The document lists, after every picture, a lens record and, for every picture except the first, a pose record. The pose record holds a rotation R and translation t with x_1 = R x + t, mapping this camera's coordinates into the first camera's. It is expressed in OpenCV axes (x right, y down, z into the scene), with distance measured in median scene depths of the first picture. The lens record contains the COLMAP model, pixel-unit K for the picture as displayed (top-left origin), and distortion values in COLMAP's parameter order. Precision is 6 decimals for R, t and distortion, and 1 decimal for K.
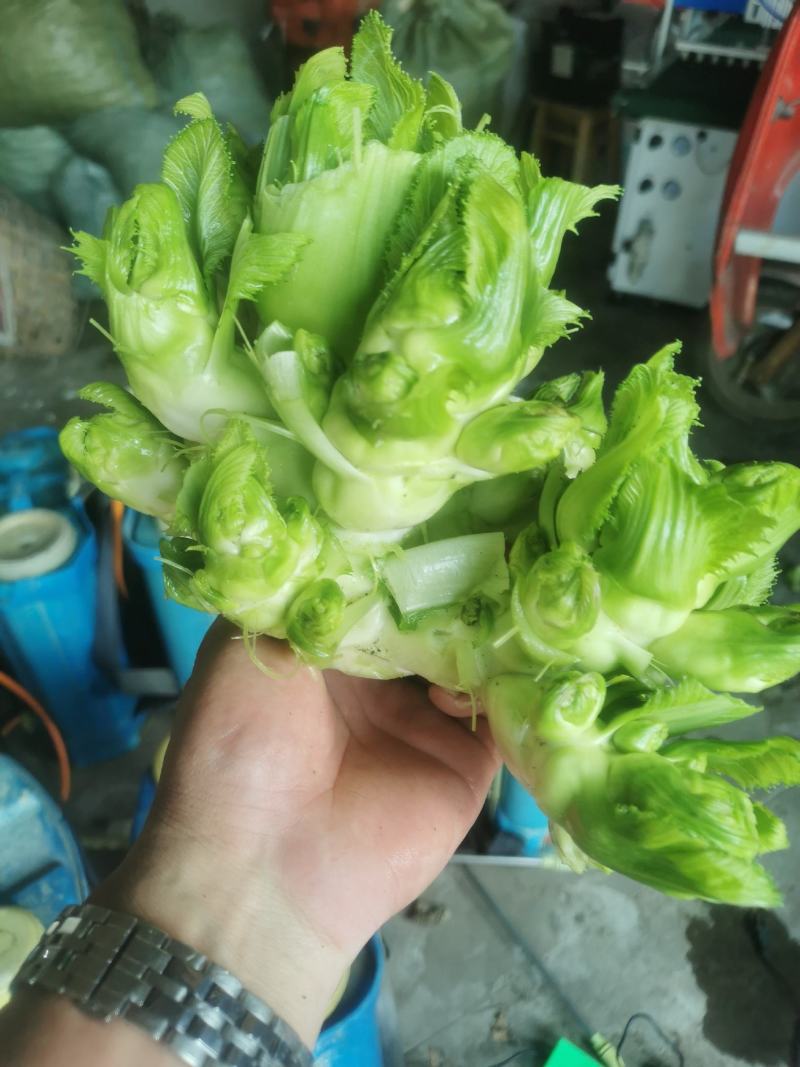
lens RADIAL K [[872.2, 0, 400.0], [0, 872.2, 533.5], [0, 0, 1]] dist [-0.006592, -0.004534]
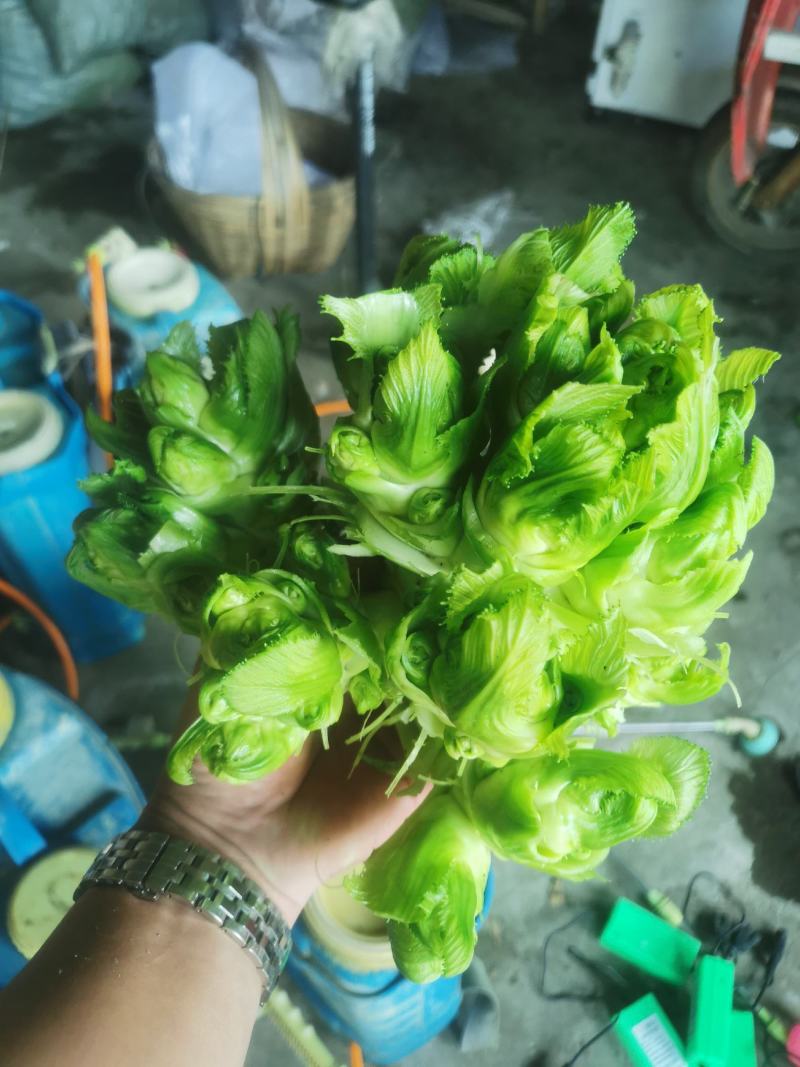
lens RADIAL K [[872.2, 0, 400.0], [0, 872.2, 533.5], [0, 0, 1]] dist [-0.006592, -0.004534]
pose [[0.995402, -0.059298, 0.075218, -0.101017], [0.044671, 0.982085, 0.183065, -0.029523], [-0.084726, -0.178863, 0.980219, 0.085010]]
